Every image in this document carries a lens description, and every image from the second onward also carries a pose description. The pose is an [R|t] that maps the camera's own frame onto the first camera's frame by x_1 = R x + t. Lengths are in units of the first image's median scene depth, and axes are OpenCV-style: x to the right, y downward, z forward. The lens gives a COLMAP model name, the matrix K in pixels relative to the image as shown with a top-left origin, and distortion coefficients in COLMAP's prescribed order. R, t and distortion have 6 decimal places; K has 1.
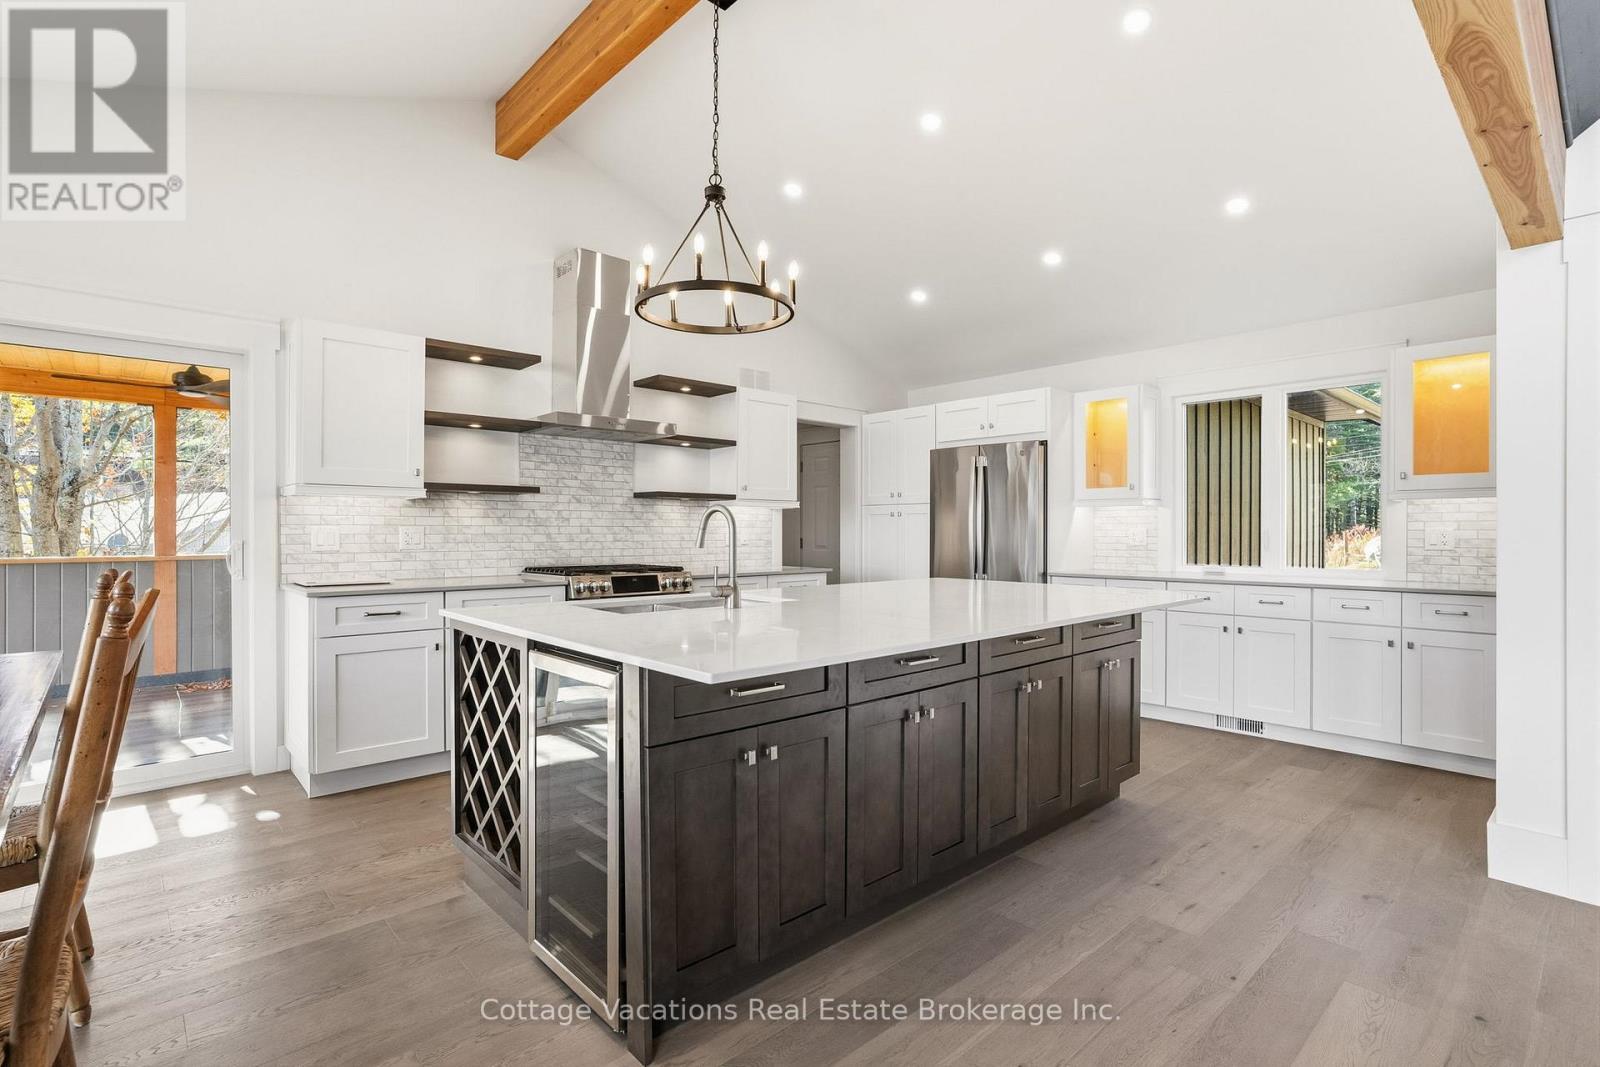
lens RADIAL K [[770.8, 0, 800.0], [0, 770.8, 533.5], [0, 0, 1]] dist [-0.044398, 0.030109]
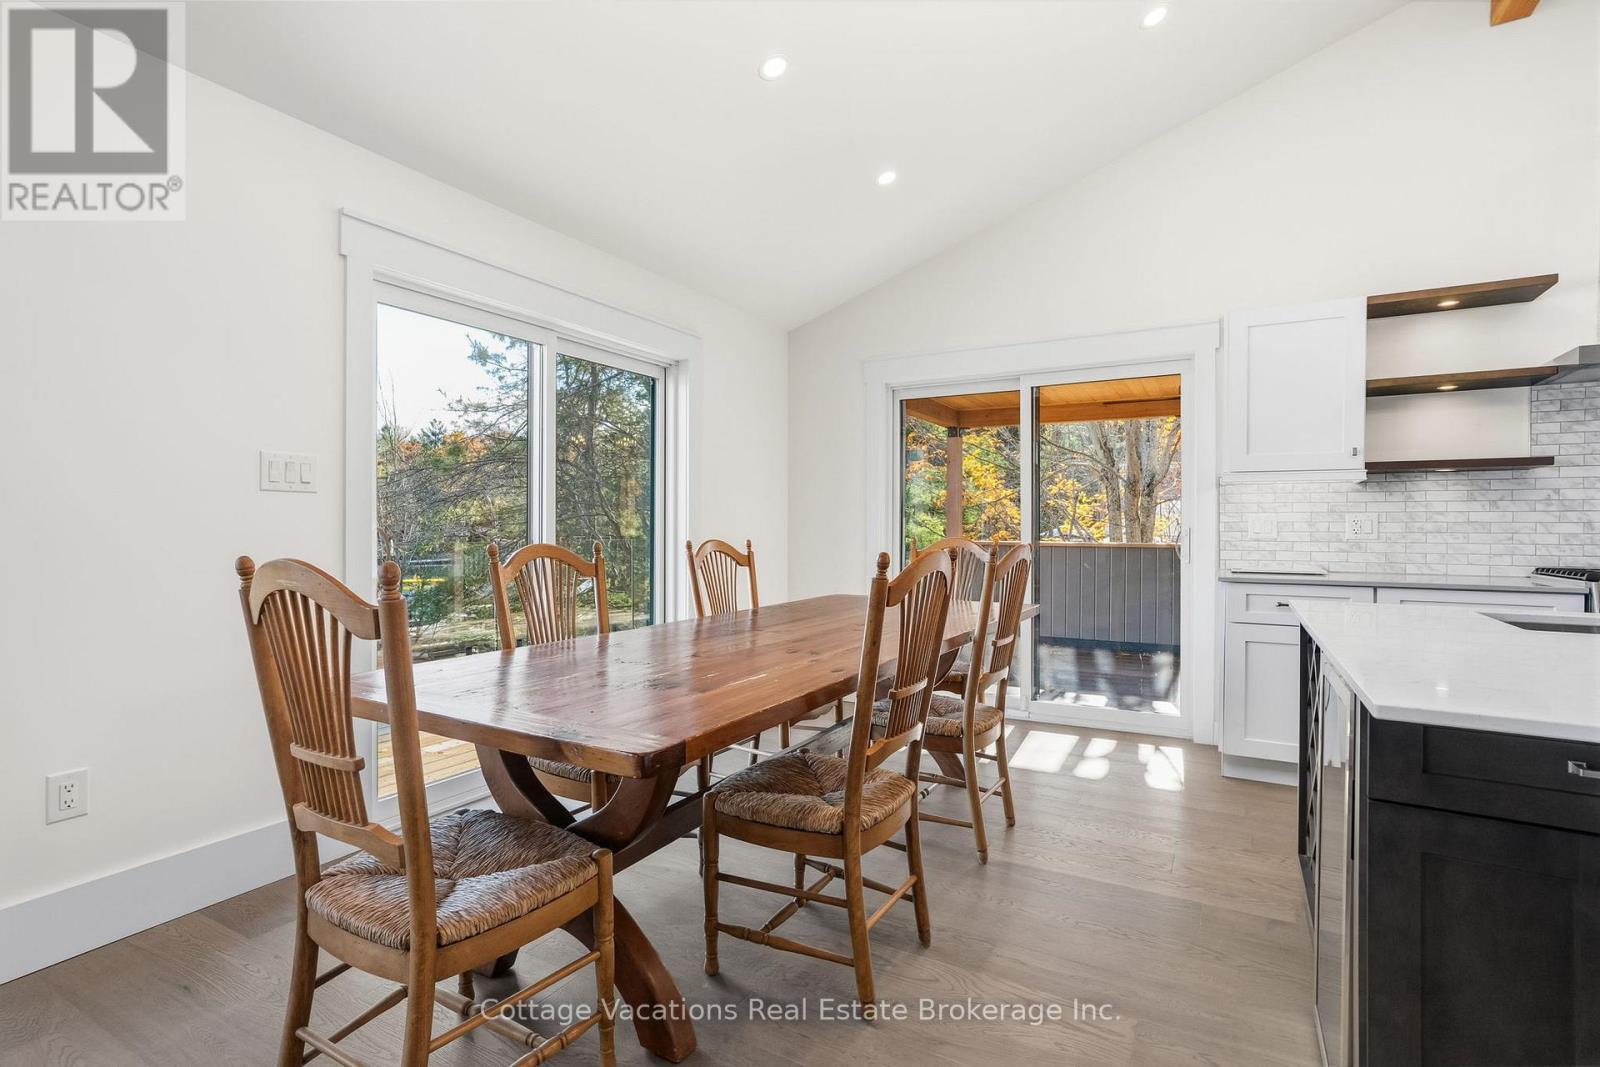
lens RADIAL K [[770.8, 0, 800.0], [0, 770.8, 533.5], [0, 0, 1]] dist [-0.044398, 0.030109]
pose [[0.303089, 0.009875, -0.952911, 0.127499], [-0.005546, 0.999948, 0.008599, 0.009558], [0.952946, 0.002678, 0.303128, 0.104885]]
